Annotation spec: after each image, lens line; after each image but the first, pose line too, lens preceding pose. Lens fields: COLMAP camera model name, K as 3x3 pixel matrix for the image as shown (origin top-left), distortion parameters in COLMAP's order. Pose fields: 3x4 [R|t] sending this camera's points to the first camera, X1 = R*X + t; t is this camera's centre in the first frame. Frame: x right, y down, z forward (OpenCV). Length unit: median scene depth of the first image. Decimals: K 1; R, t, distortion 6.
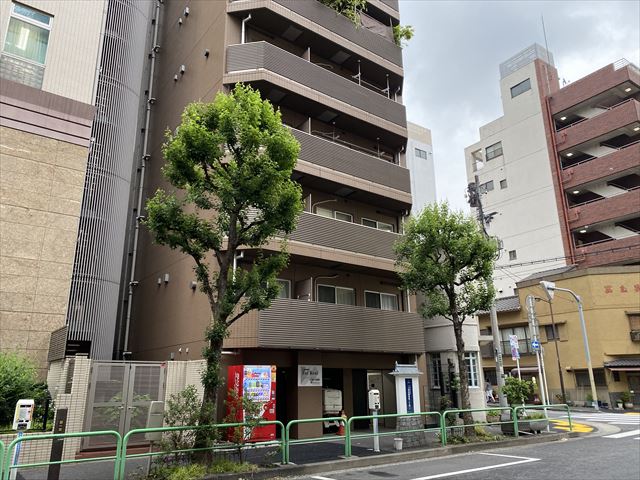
lens RADIAL K [[493.8, 0, 322.8], [0, 493.8, 242.6], [0, 0, 1]] dist [0.039833, -0.039407]
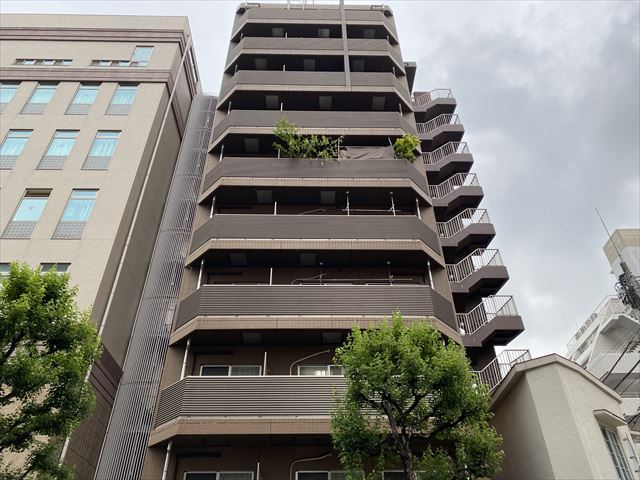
lens RADIAL K [[493.8, 0, 322.8], [0, 493.8, 242.6], [0, 0, 1]] dist [0.039833, -0.039407]
pose [[0.809259, -0.363038, -0.461848, 0.613576], [0.165315, 0.895153, -0.413971, 0.116419], [0.563712, 0.258660, 0.784426, 0.437174]]
